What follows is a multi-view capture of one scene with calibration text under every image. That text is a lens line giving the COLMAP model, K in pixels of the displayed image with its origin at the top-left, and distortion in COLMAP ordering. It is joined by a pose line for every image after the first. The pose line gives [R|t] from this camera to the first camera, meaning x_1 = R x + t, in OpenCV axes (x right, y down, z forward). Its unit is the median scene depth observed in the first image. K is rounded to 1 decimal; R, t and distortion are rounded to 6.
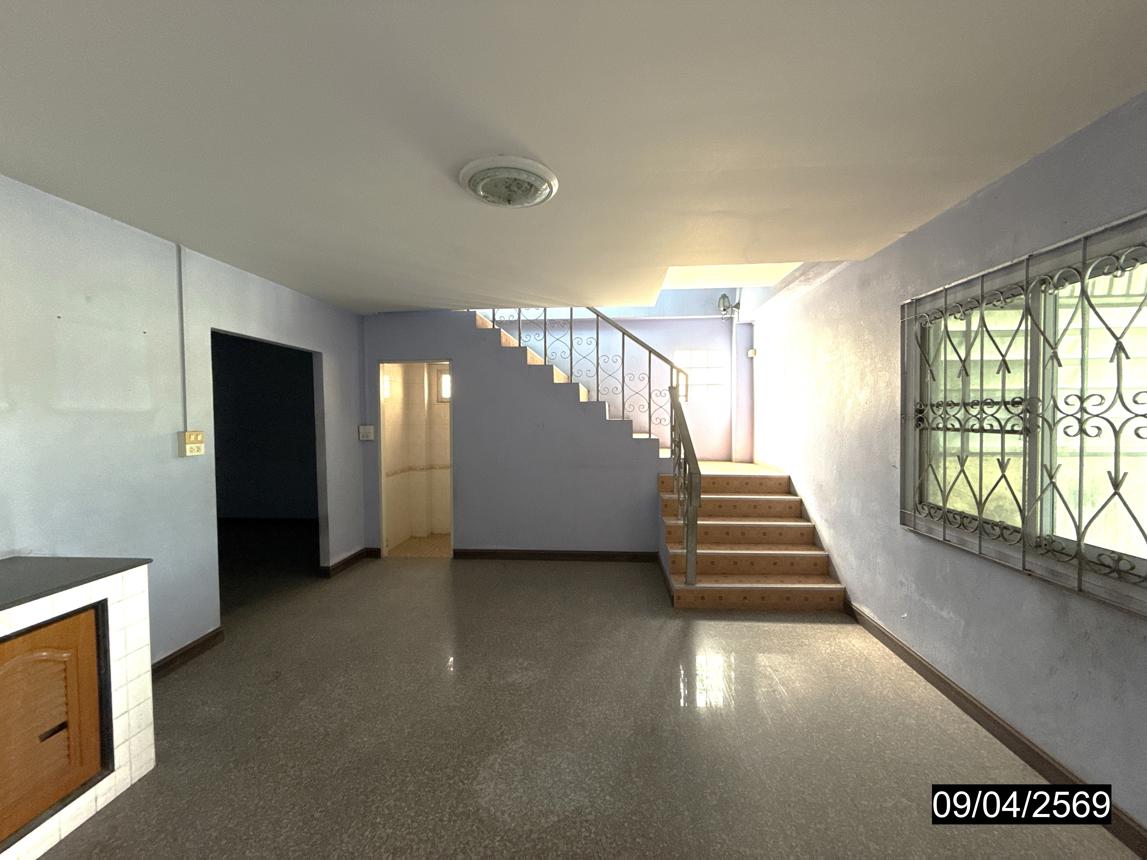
lens RADIAL K [[455.1, 0, 573.5], [0, 455.1, 430.0], [0, 0, 1]] dist [-0.001782, 0.000175]
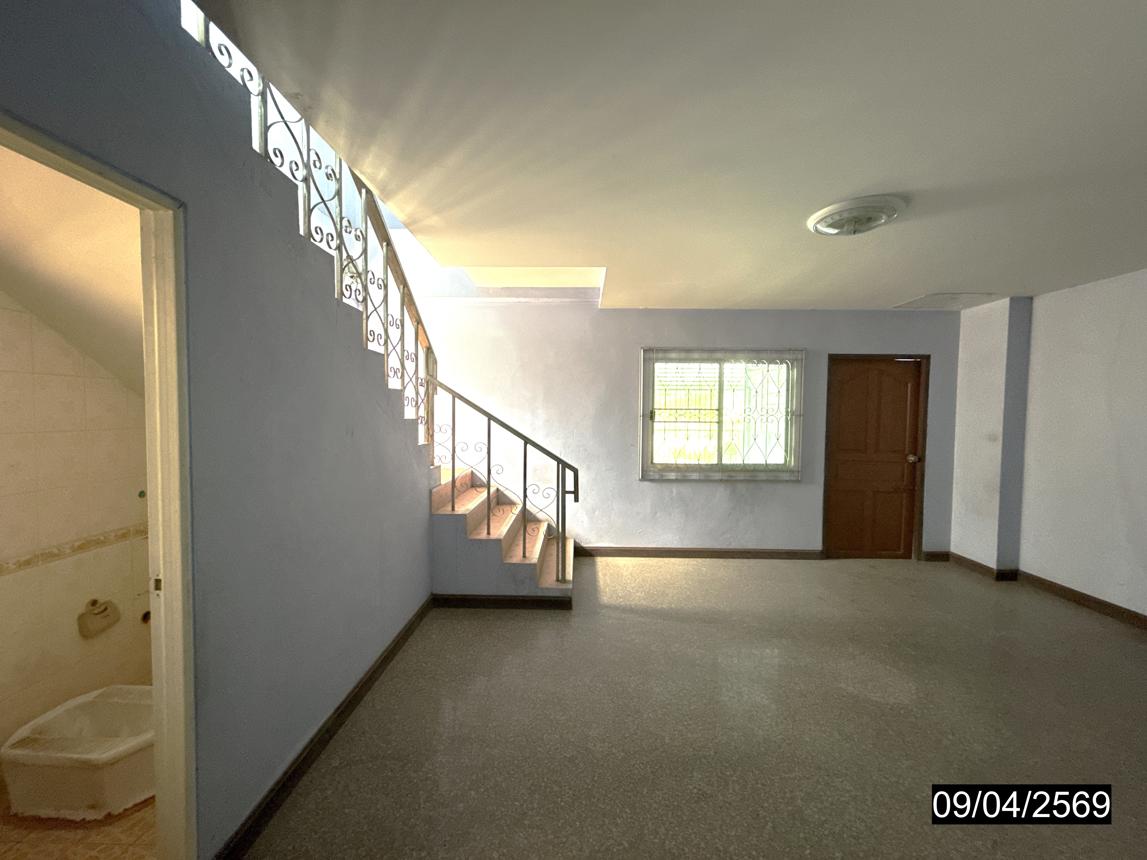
lens RADIAL K [[455.1, 0, 573.5], [0, 455.1, 430.0], [0, 0, 1]] dist [-0.001782, 0.000175]
pose [[-0.070633, -0.028369, 0.997099, -1.052268], [0.022127, 0.999305, 0.030000, -0.032735], [-0.997257, 0.024182, -0.069956, 1.504050]]
